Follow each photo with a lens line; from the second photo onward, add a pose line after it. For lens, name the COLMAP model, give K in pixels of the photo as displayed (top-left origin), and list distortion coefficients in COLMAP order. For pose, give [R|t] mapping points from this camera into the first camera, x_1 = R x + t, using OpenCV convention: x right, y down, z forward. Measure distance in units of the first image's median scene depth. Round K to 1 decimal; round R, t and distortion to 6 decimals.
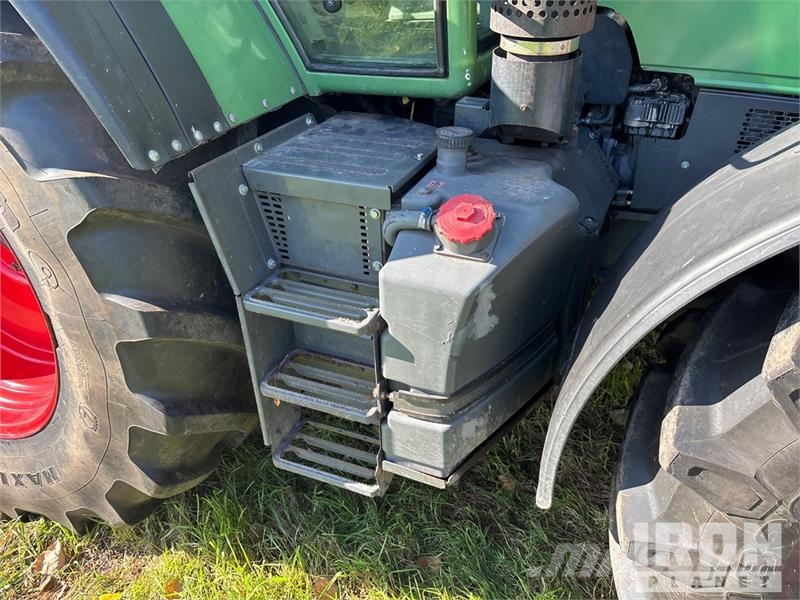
lens RADIAL K [[614.5, 0, 396.0], [0, 614.5, 304.5], [0, 0, 1]] dist [0.006346, -0.003710]
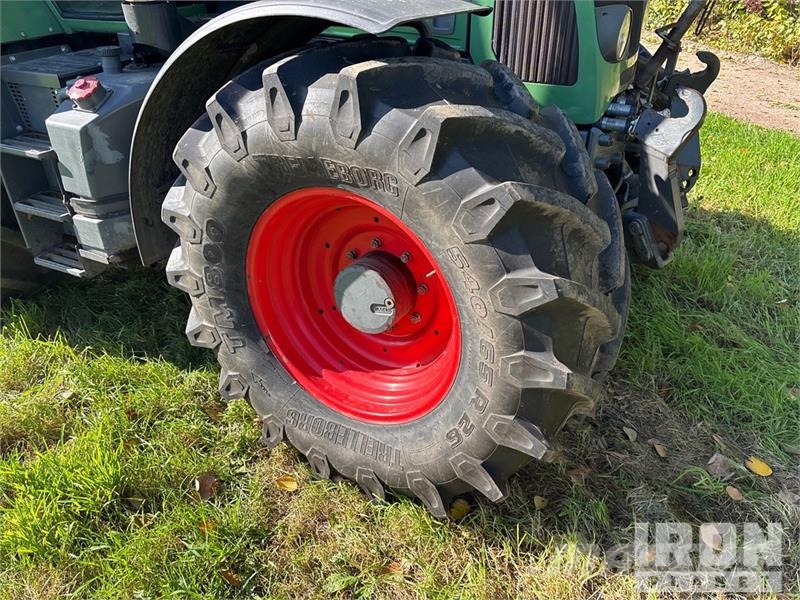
lens RADIAL K [[601.3, 0, 400.0], [0, 601.3, 300.0], [0, 0, 1]] dist [0.054394, -0.088810]
pose [[0.997097, 0.046655, -0.060168, 1.027612], [-0.047237, 0.998849, -0.008285, 0.394865], [0.059713, 0.011103, 0.998154, -0.626951]]
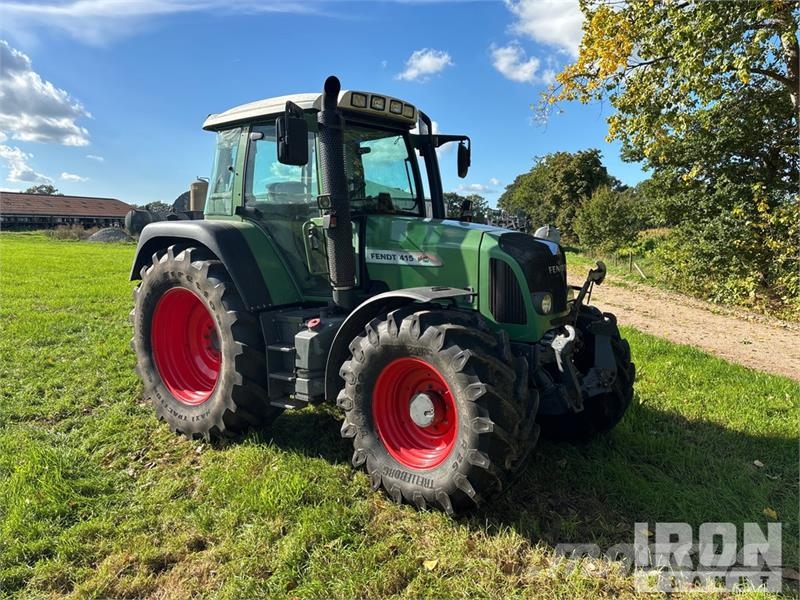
lens RADIAL K [[601.3, 0, 400.0], [0, 601.3, 300.0], [0, 0, 1]] dist [0.054394, -0.088810]
pose [[0.963483, 0.024575, -0.266638, 1.580377], [-0.134179, 0.906047, -0.401342, 1.153131], [0.231724, 0.422464, 0.876258, -2.280150]]
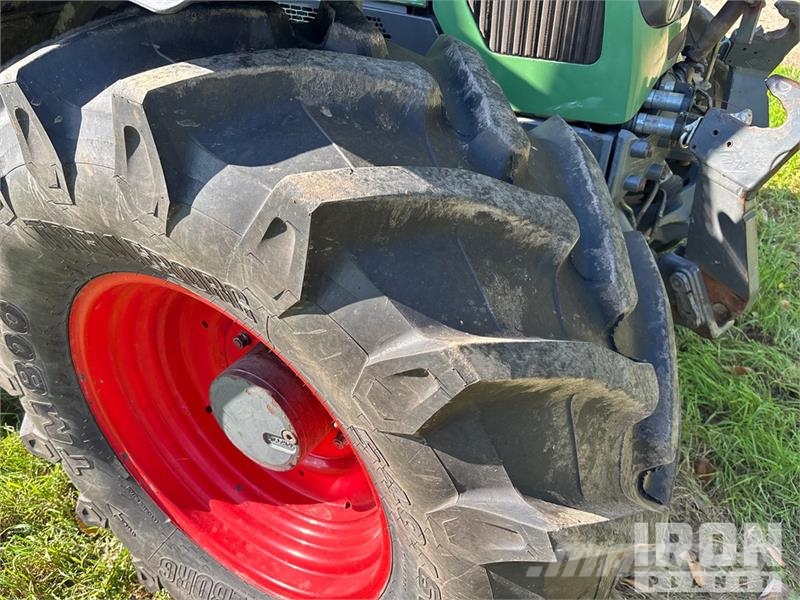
lens RADIAL K [[614.5, 0, 396.0], [0, 614.5, 304.5], [0, 0, 1]] dist [0.006346, -0.003710]
pose [[0.996319, 0.051640, -0.068428, 1.122723], [-0.044745, 0.994108, 0.098726, 0.110072], [0.073124, -0.095300, 0.992759, -0.094415]]
